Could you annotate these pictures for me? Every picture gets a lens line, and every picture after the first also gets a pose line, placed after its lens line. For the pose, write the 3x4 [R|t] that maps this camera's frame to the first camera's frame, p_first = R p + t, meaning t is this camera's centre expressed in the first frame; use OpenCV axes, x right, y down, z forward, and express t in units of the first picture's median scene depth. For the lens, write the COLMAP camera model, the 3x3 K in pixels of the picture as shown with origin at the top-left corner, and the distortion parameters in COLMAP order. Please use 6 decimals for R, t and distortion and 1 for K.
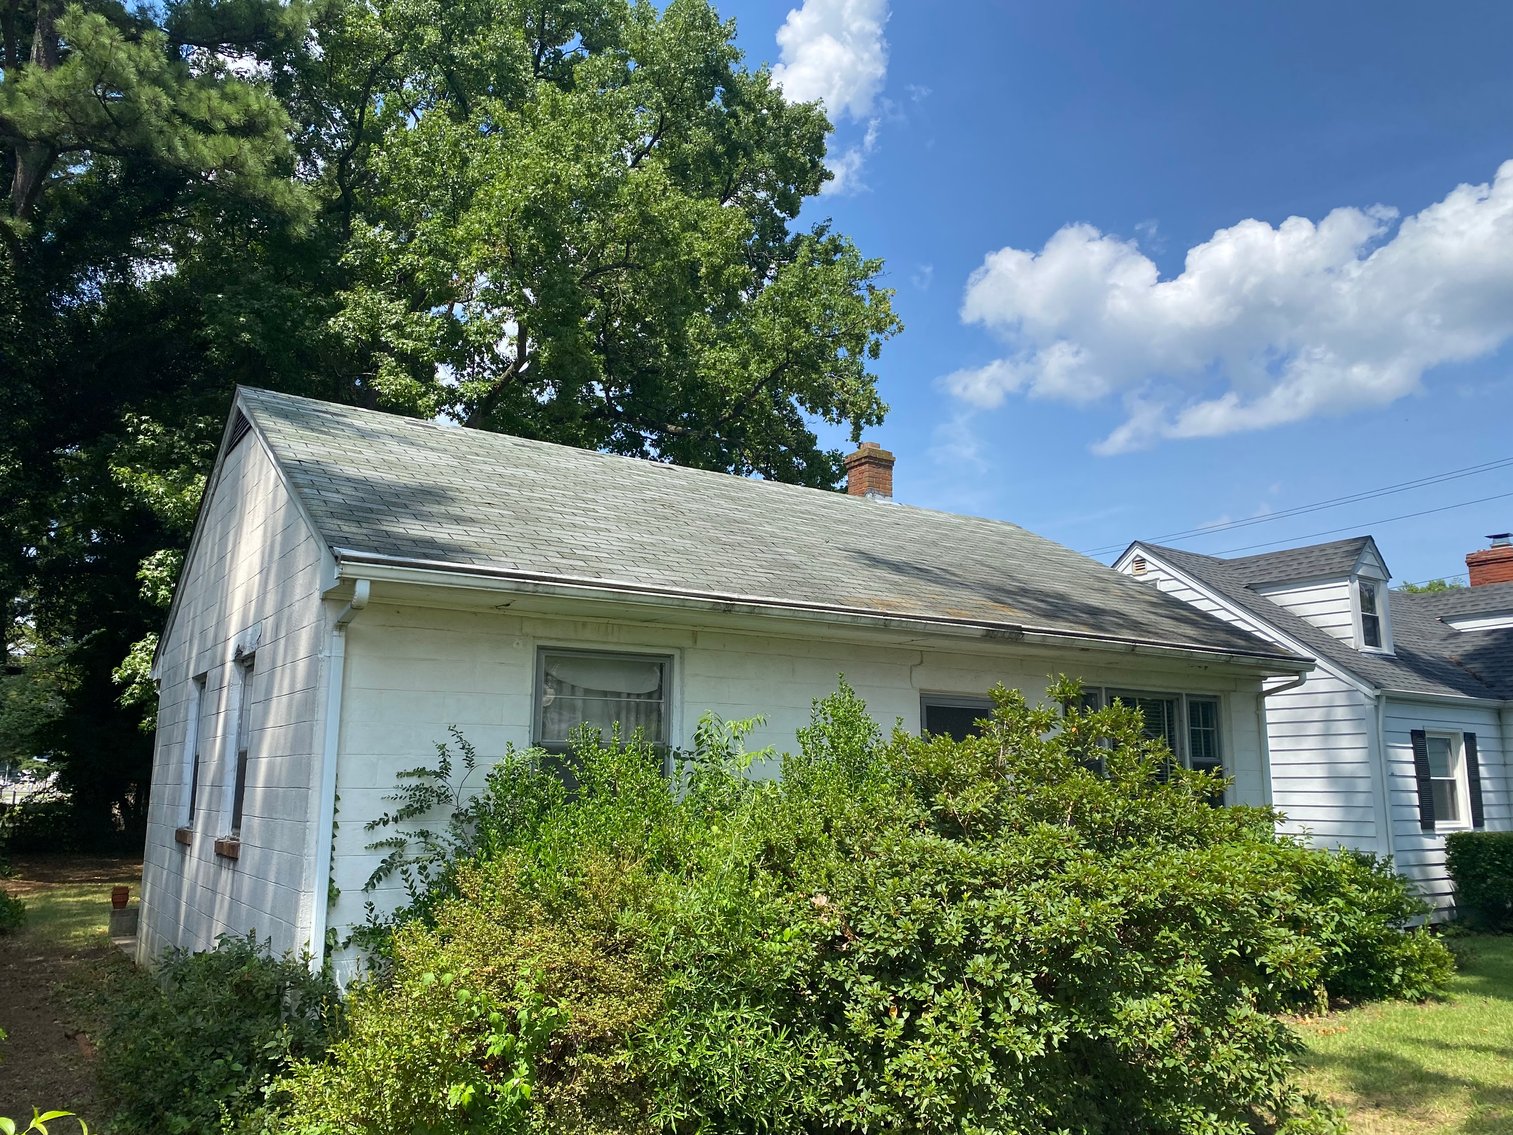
lens RADIAL K [[1147.0, 0, 756.5], [0, 1147.0, 567.5], [0, 0, 1]] dist [0.045245, -0.053140]
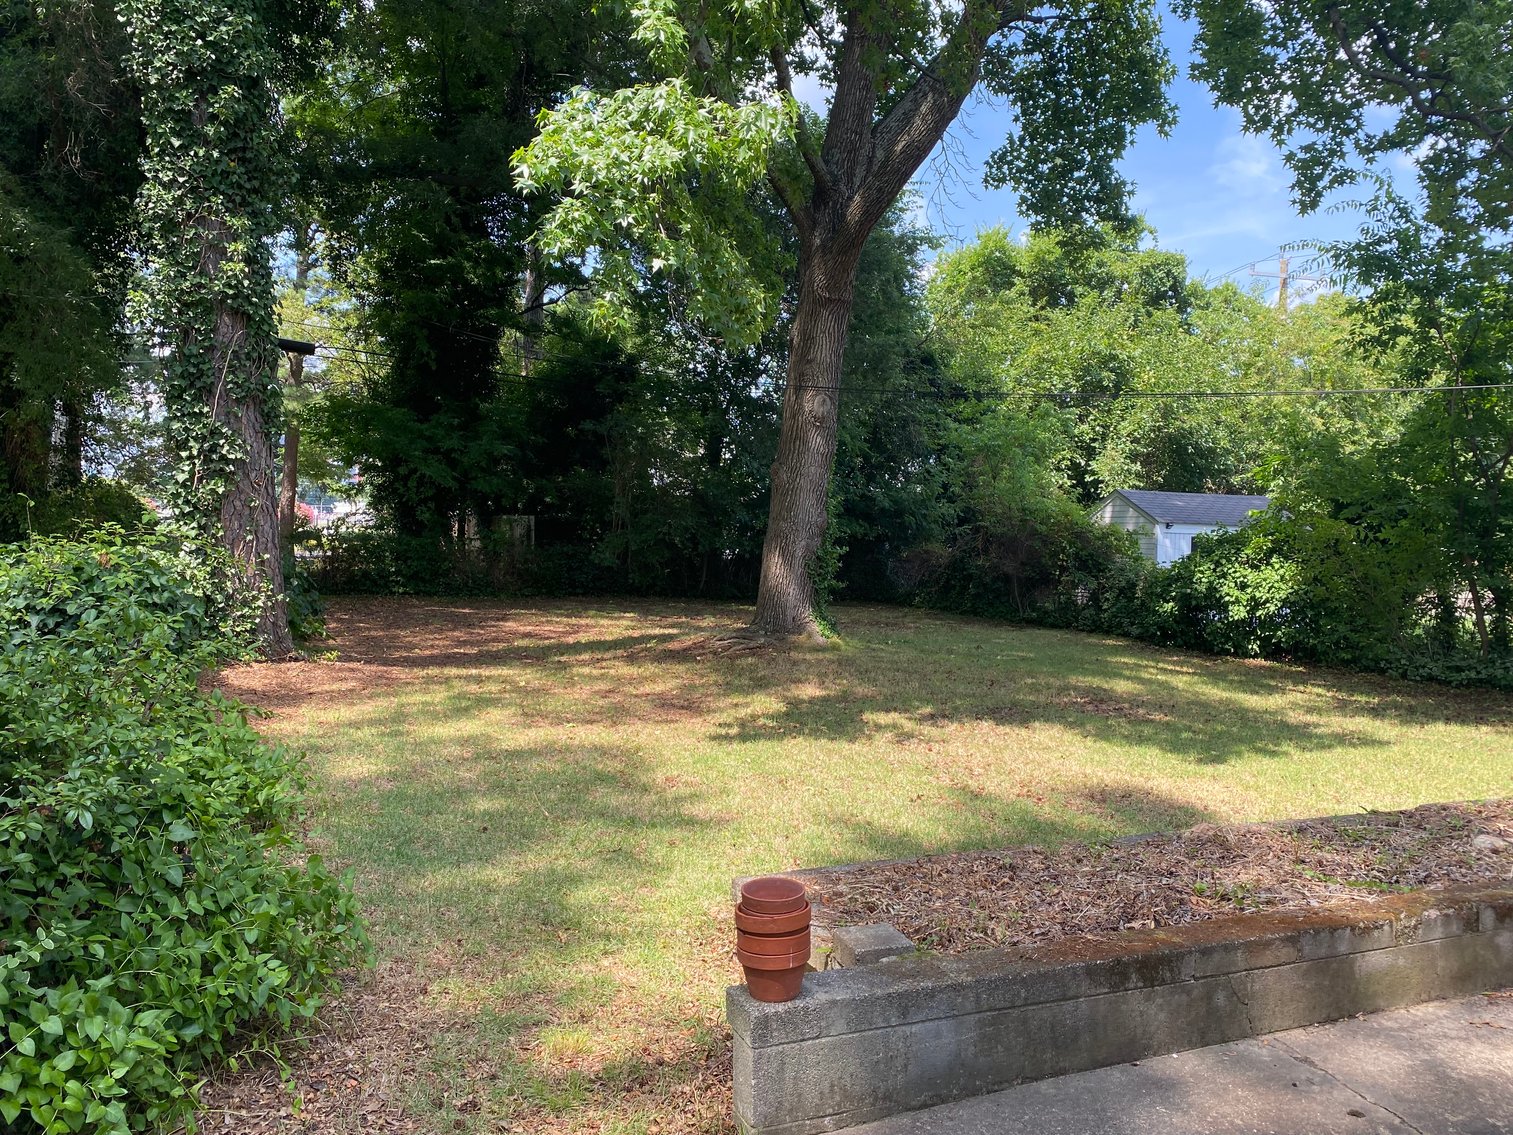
lens RADIAL K [[1147.0, 0, 756.5], [0, 1147.0, 567.5], [0, 0, 1]] dist [0.045245, -0.053140]
pose [[0.979468, 0.015413, -0.201008, -0.622903], [0.027404, 0.977639, 0.208498, 0.217756], [0.199727, -0.209725, 0.957144, 0.979983]]
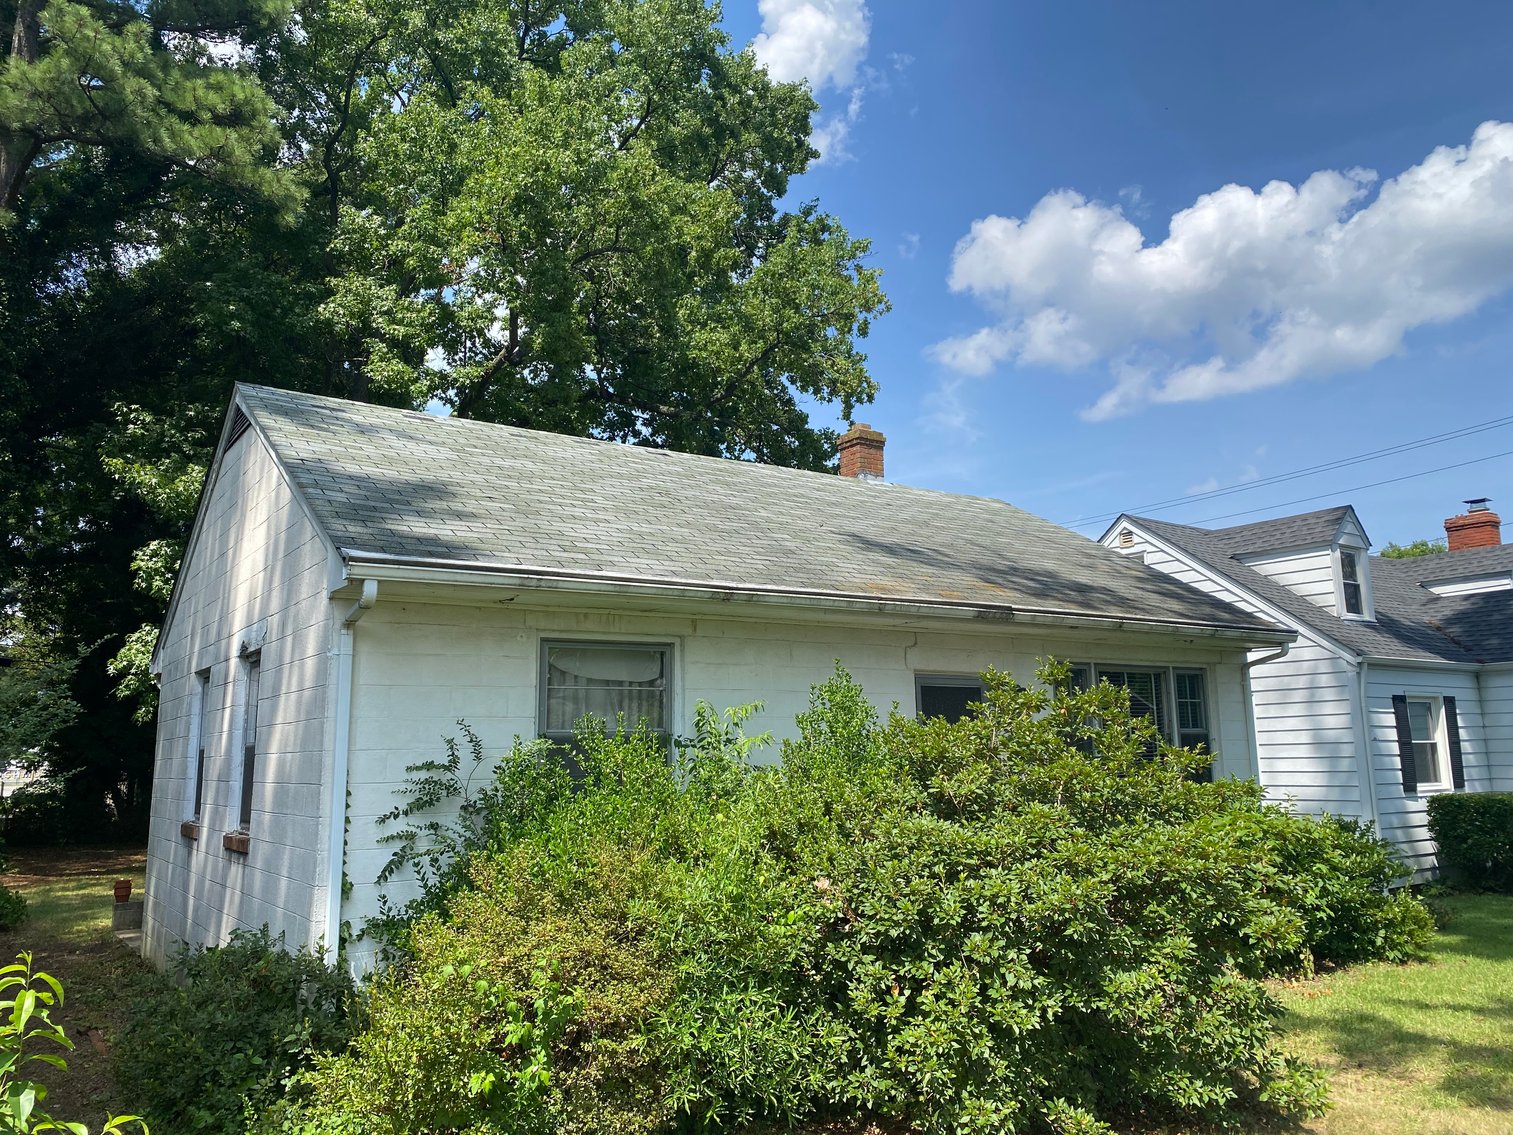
lens RADIAL K [[1147.6, 0, 774.1], [0, 1147.6, 537.9], [0, 0, 1]] dist [0.045930, -0.051990]
pose [[0.999595, -0.018163, 0.021913, -0.003473], [0.018176, 0.999835, -0.000384, -0.014372], [-0.021902, 0.000783, 0.999760, -0.023340]]
